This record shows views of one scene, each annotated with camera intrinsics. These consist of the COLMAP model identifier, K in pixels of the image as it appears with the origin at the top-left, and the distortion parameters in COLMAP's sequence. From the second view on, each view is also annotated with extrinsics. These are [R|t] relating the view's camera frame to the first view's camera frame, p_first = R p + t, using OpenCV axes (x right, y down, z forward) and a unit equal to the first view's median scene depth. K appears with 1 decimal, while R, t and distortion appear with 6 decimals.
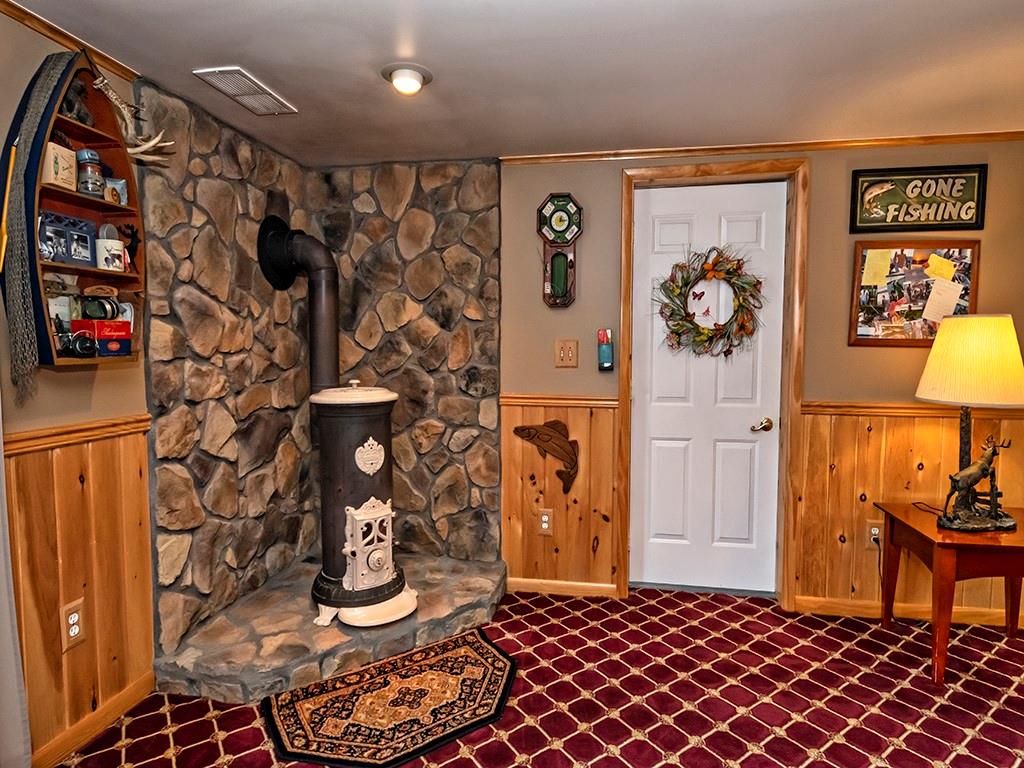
lens RADIAL K [[569.5, 0, 510.6], [0, 569.5, 384.4], [0, 0, 1]] dist [0.021356, -0.000178]
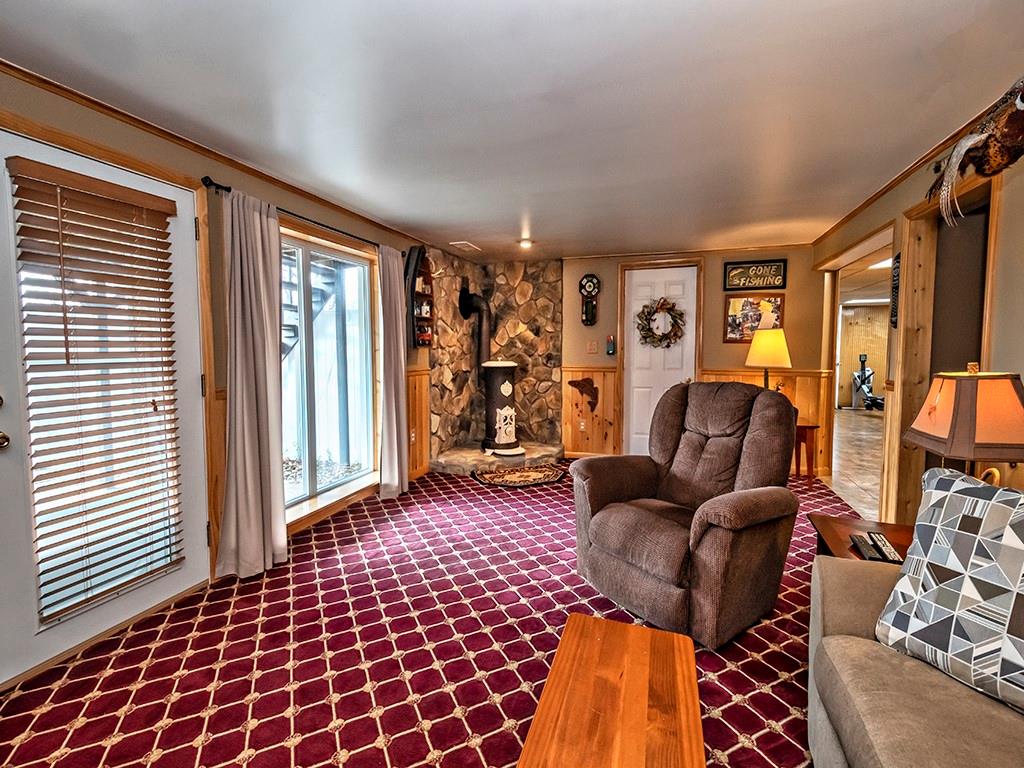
lens RADIAL K [[458.7, 0, 510.9], [0, 458.7, 378.2], [0, 0, 1]] dist [0.015541, -0.000388]
pose [[0.988970, 0.007992, -0.147903, 0.051310], [-0.008838, 0.999948, -0.005062, 0.078964], [0.147855, 0.006313, 0.988989, -0.798644]]
